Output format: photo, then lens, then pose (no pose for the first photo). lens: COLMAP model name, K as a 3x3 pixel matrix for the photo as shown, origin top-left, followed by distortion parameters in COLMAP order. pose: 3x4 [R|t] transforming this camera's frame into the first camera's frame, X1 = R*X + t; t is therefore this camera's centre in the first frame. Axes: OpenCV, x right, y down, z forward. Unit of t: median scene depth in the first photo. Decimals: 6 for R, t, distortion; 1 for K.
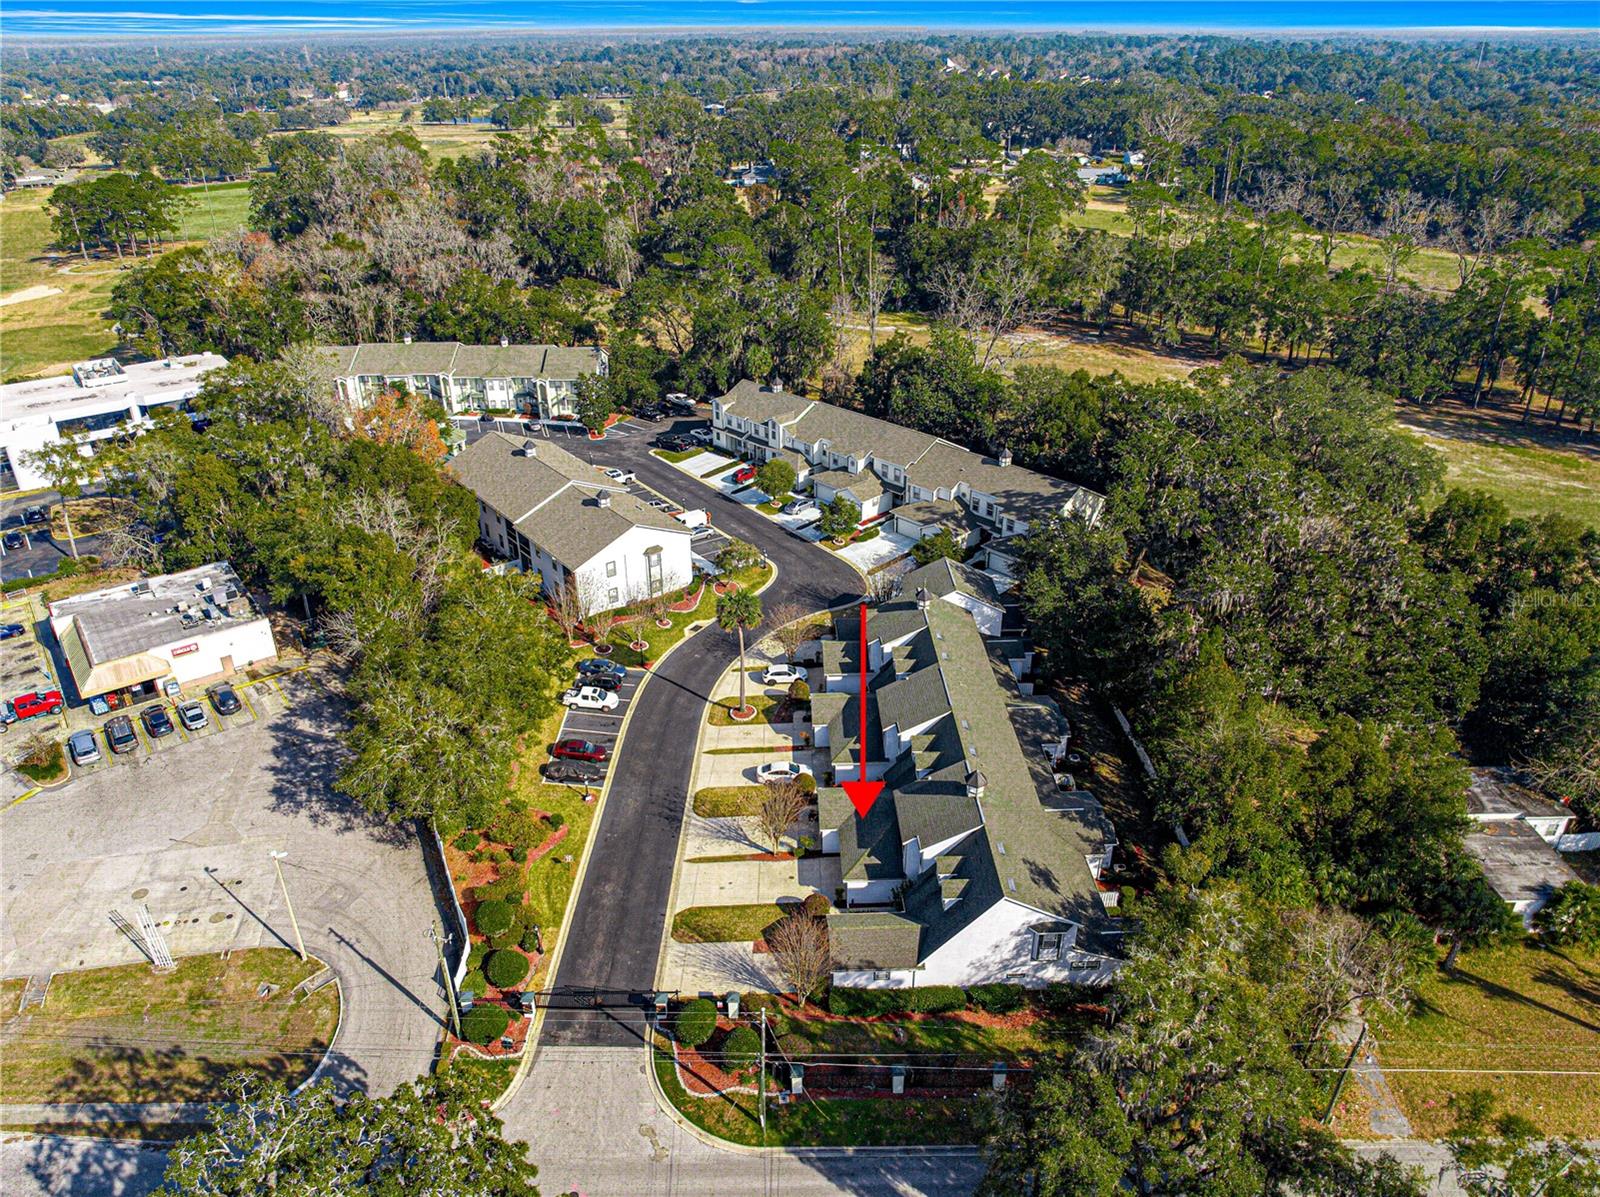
lens RADIAL K [[1133.0, 0, 804.8], [0, 1133.0, 602.0], [0, 0, 1]] dist [-0.036488, -0.007929]
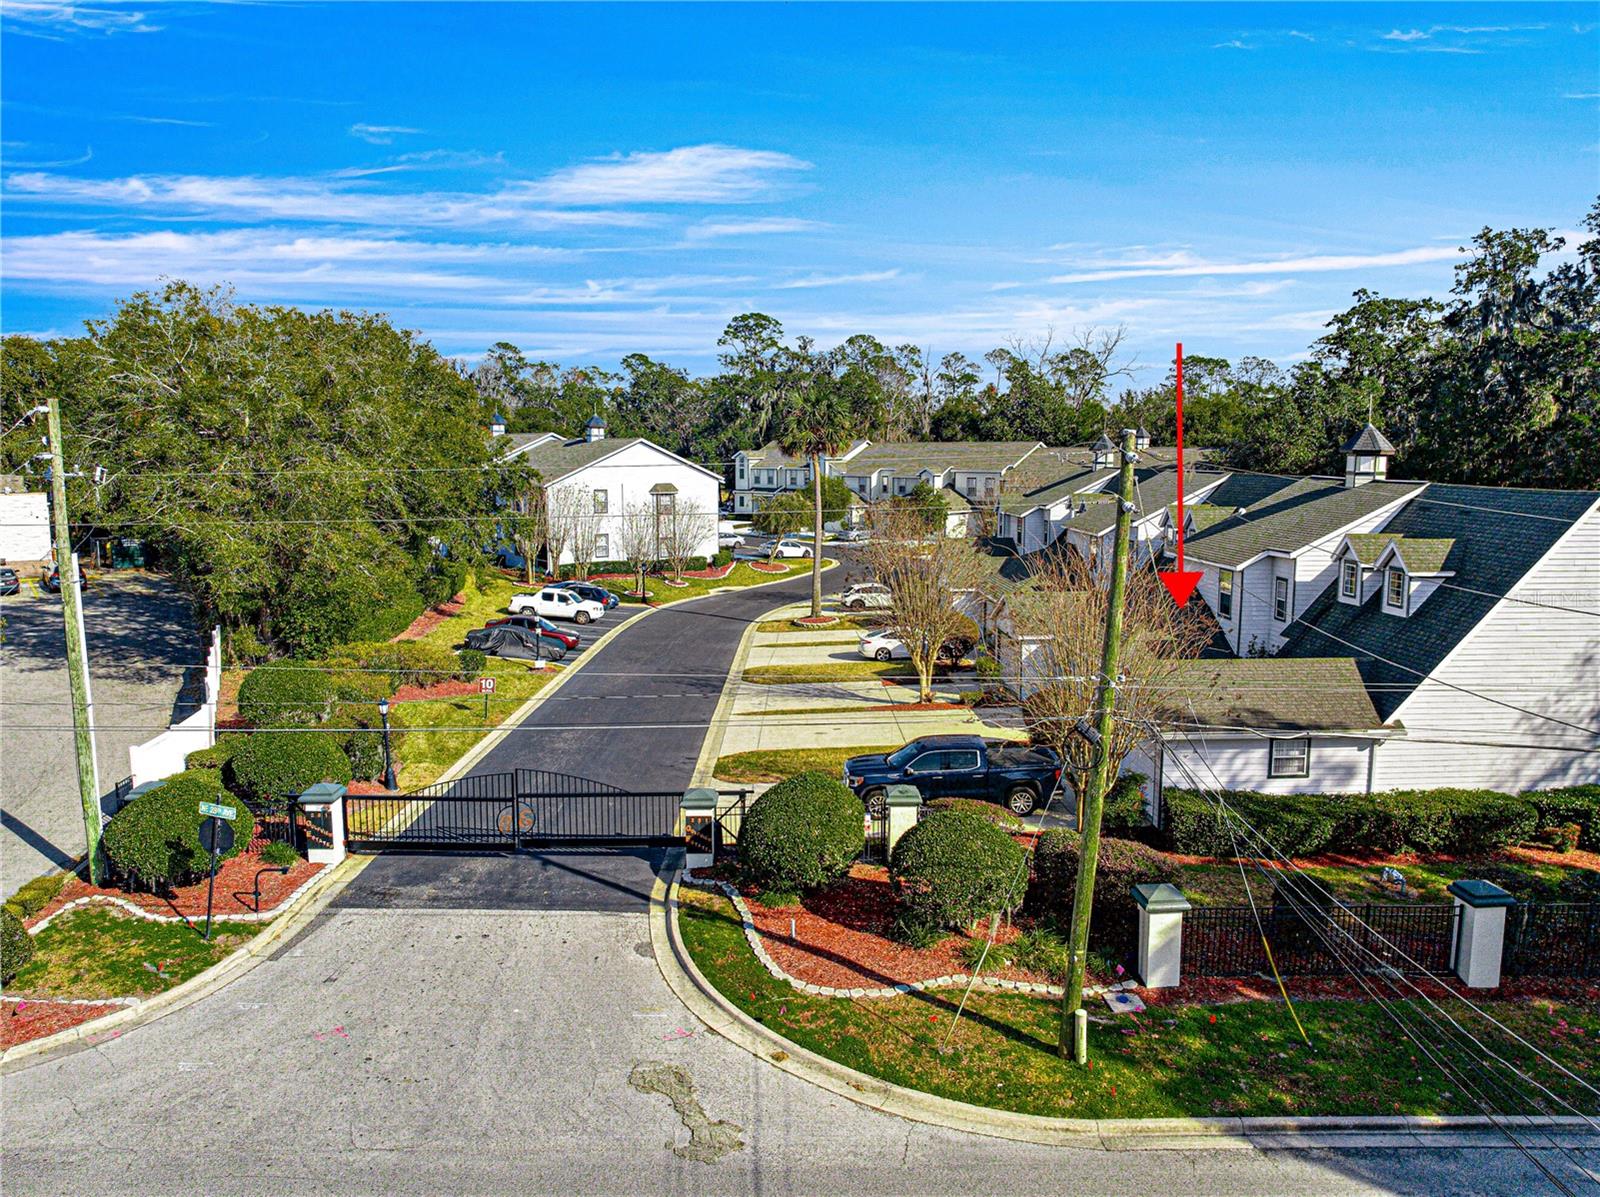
lens RADIAL K [[1133.0, 0, 800.5], [0, 1133.0, 604.4], [0, 0, 1]] dist [-0.036488, -0.007929]
pose [[0.999946, 0.000238, 0.010363, -0.071832], [0.003254, 0.941994, -0.335615, 0.298540], [-0.009842, 0.335631, 0.941942, 0.464798]]
